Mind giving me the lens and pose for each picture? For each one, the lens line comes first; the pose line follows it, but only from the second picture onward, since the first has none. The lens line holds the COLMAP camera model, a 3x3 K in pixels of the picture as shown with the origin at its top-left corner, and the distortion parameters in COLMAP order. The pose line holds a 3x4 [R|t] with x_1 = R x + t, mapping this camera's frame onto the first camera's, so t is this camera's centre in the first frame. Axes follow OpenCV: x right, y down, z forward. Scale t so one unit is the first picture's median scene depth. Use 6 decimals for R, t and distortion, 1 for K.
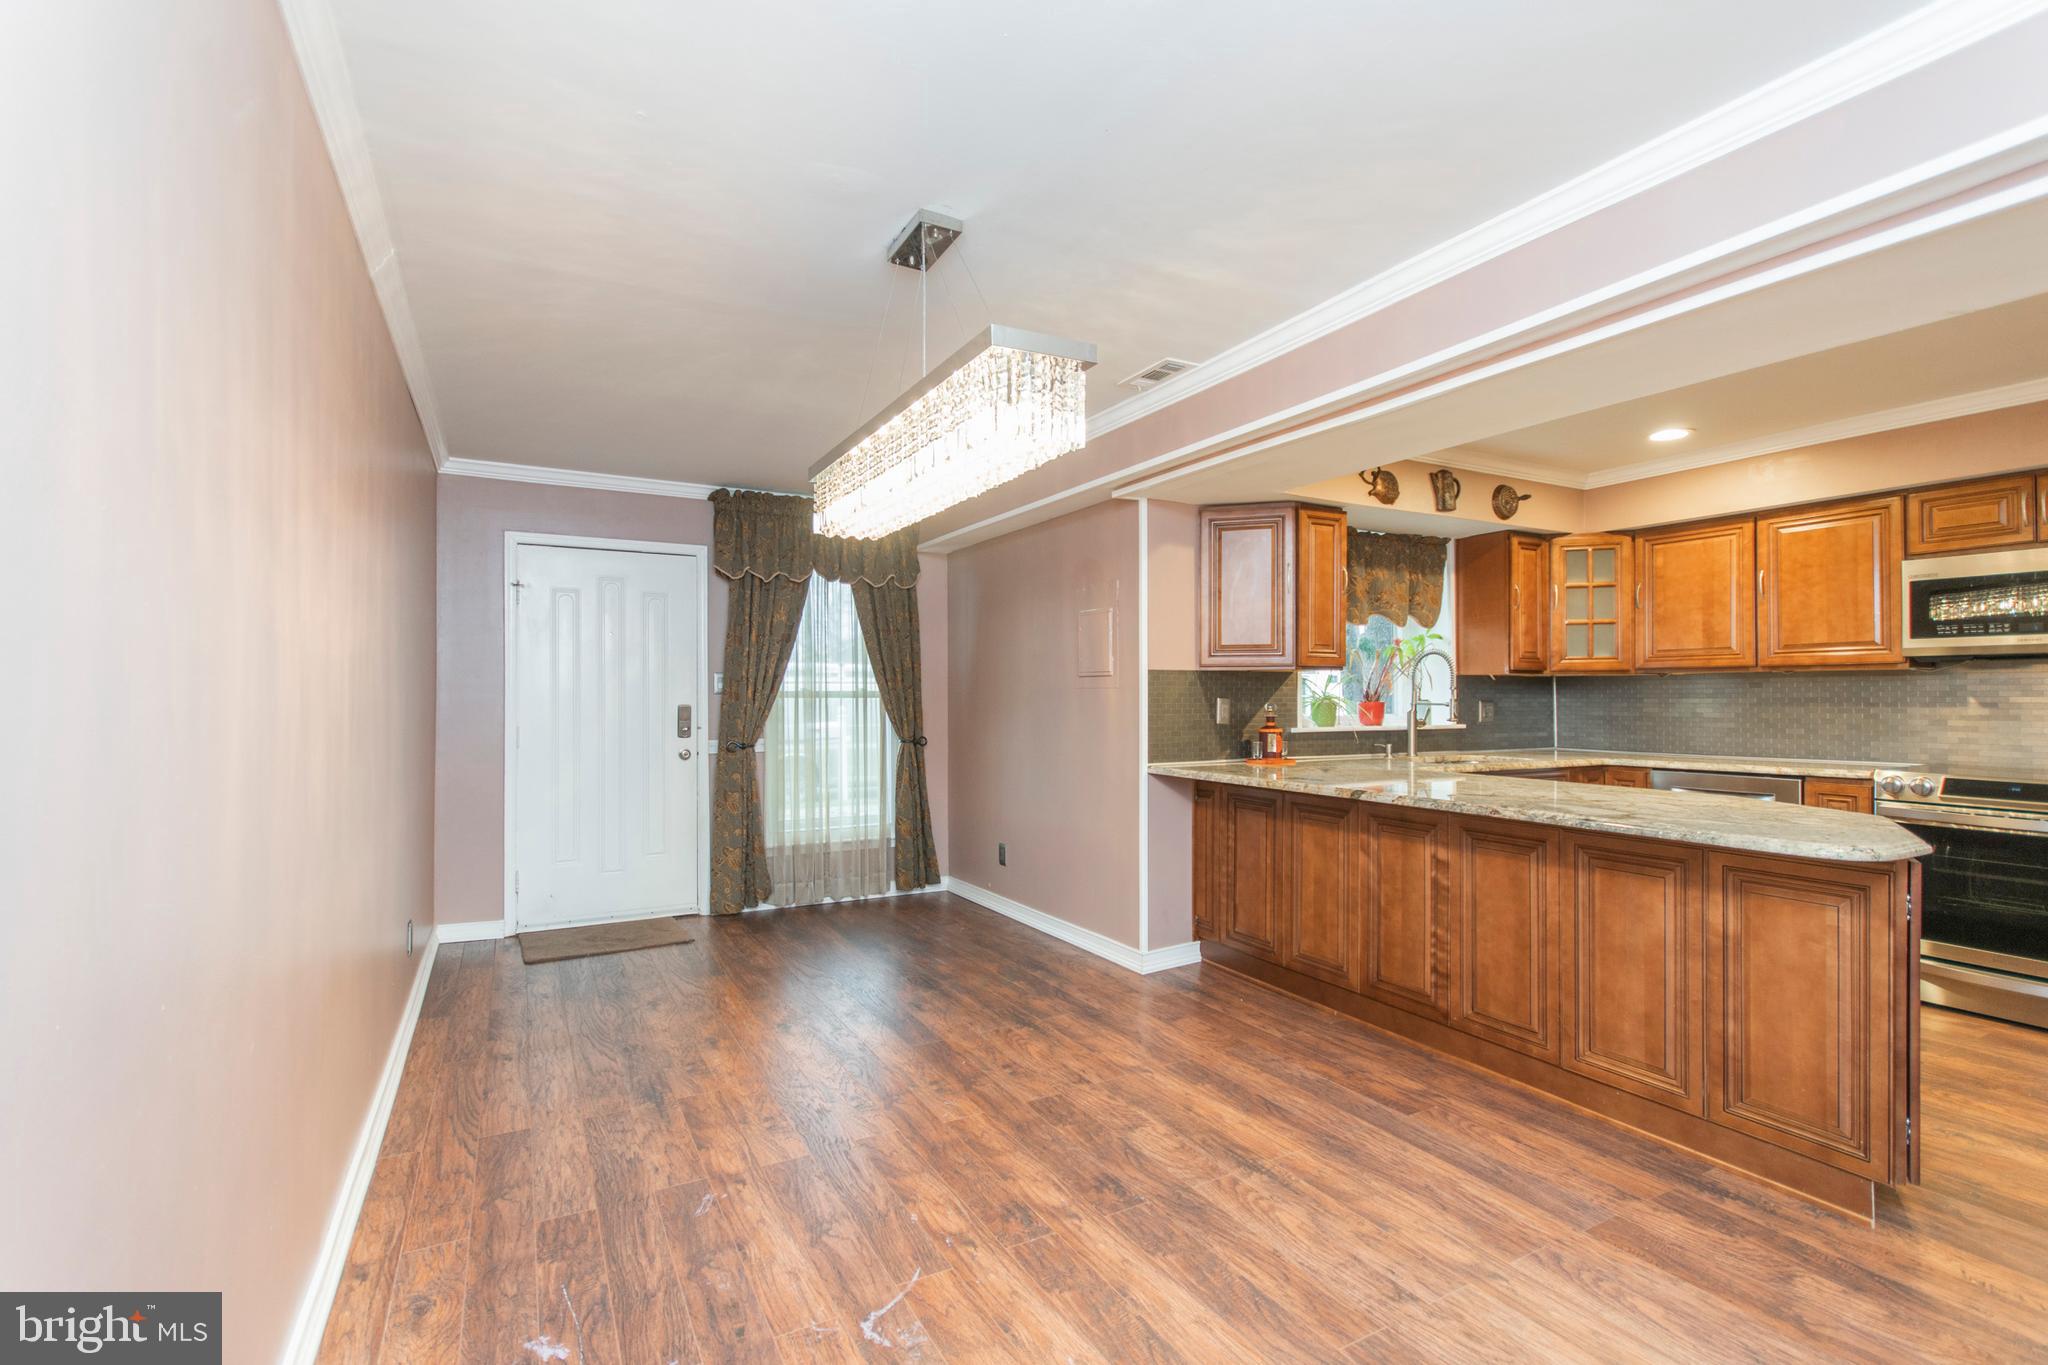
lens RADIAL K [[916.0, 0, 980.7], [0, 916.0, 707.7], [0, 0, 1]] dist [0.003614, 0.000072]
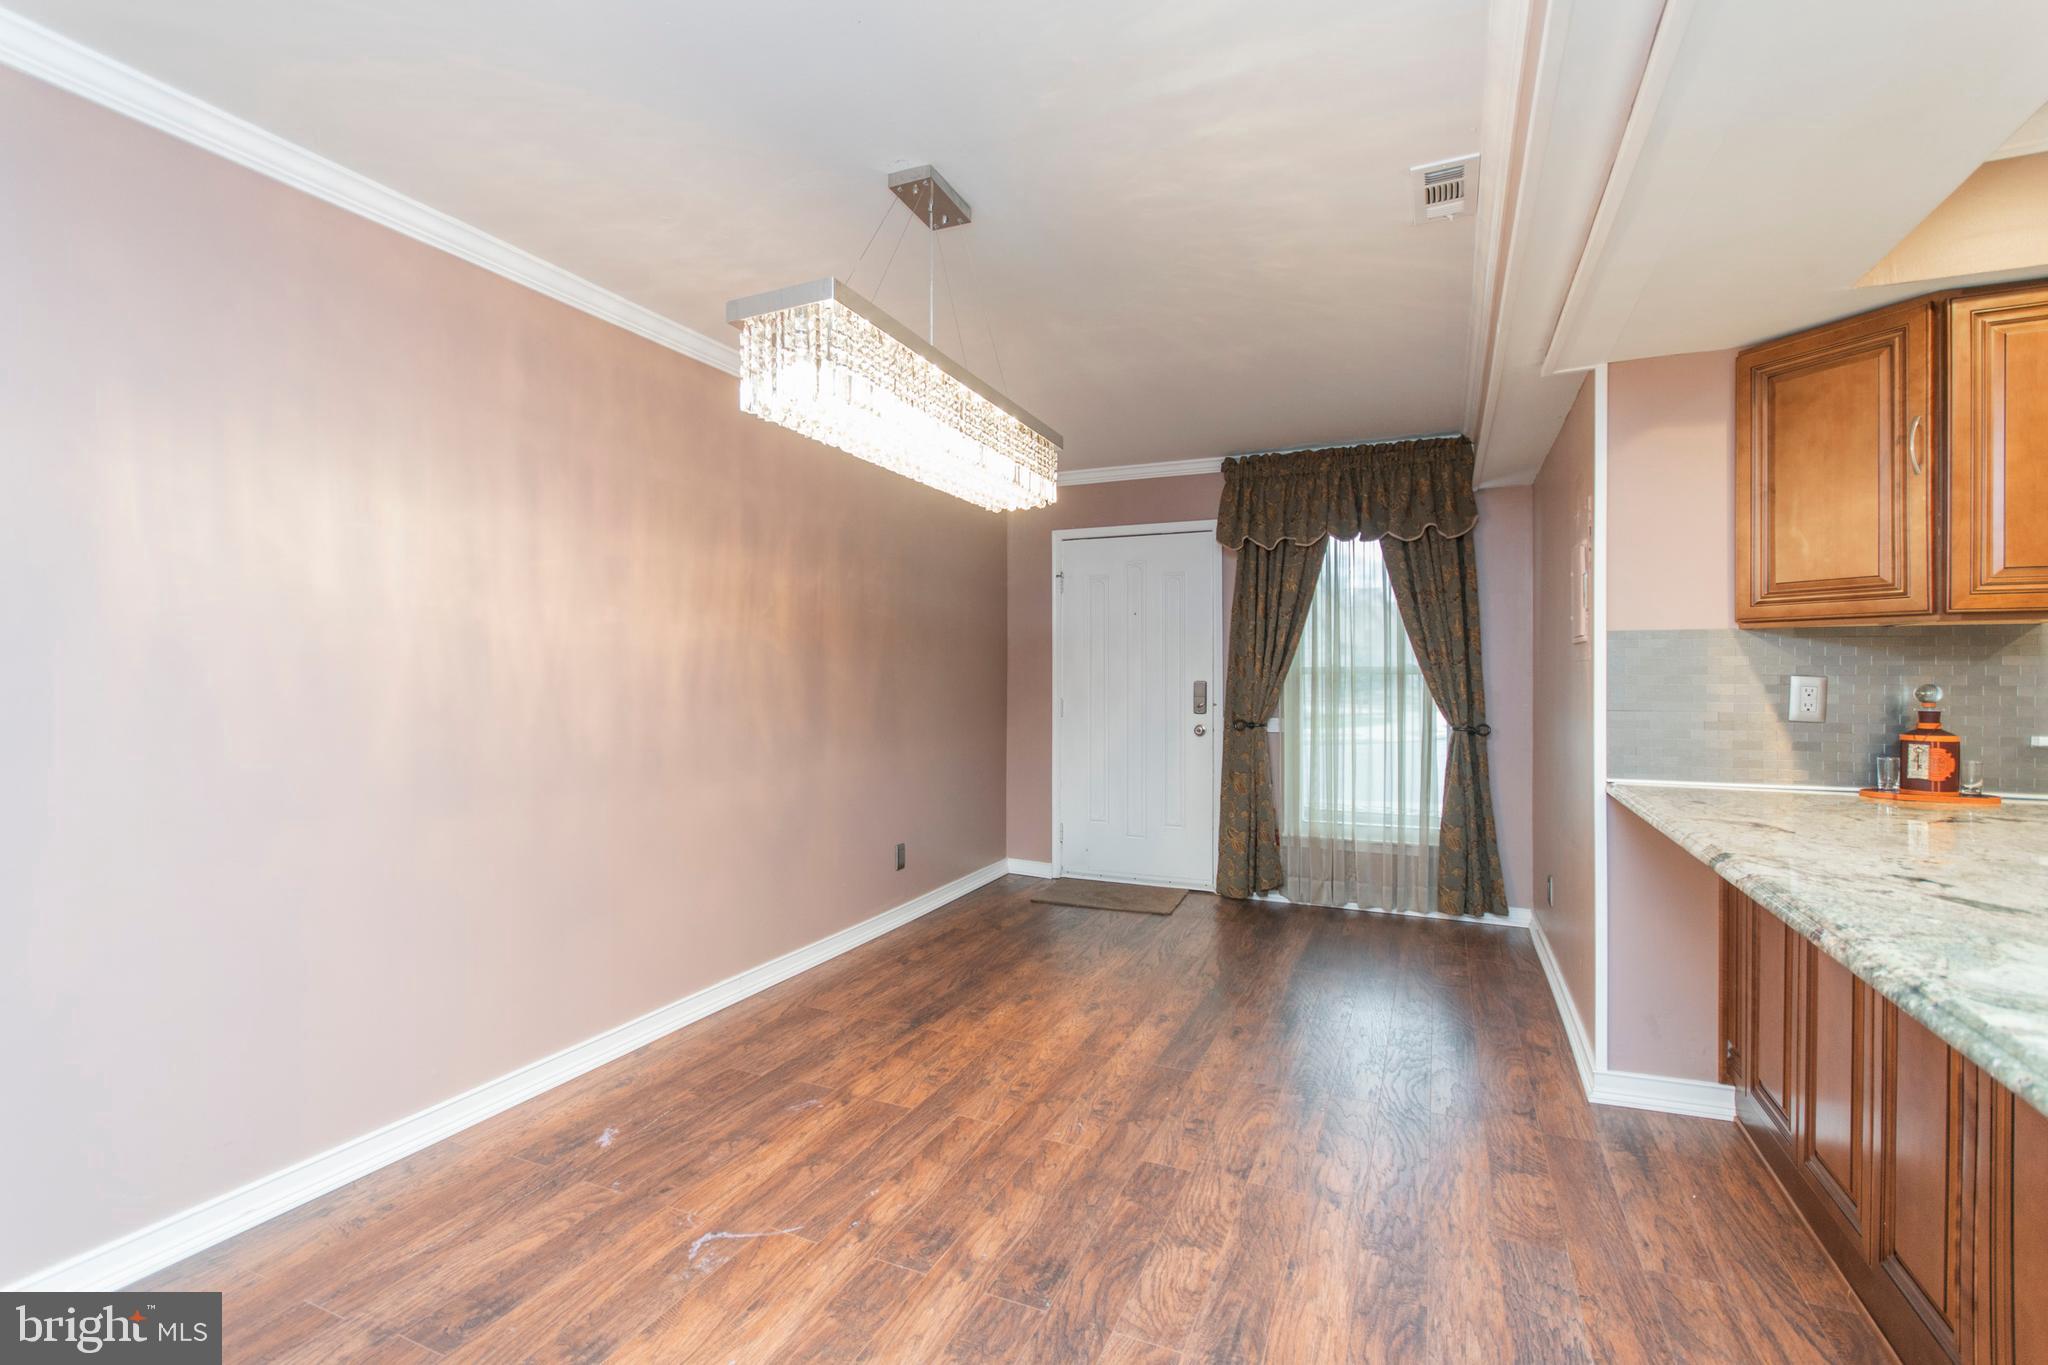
lens RADIAL K [[916.0, 0, 998.6], [0, 916.0, 697.1], [0, 0, 1]] dist [0.003614, 0.000072]
pose [[0.607192, 0.020868, -0.794281, 0.569687], [-0.010674, 0.999779, 0.018107, -0.002934], [0.794484, -0.002517, 0.607280, 0.360274]]
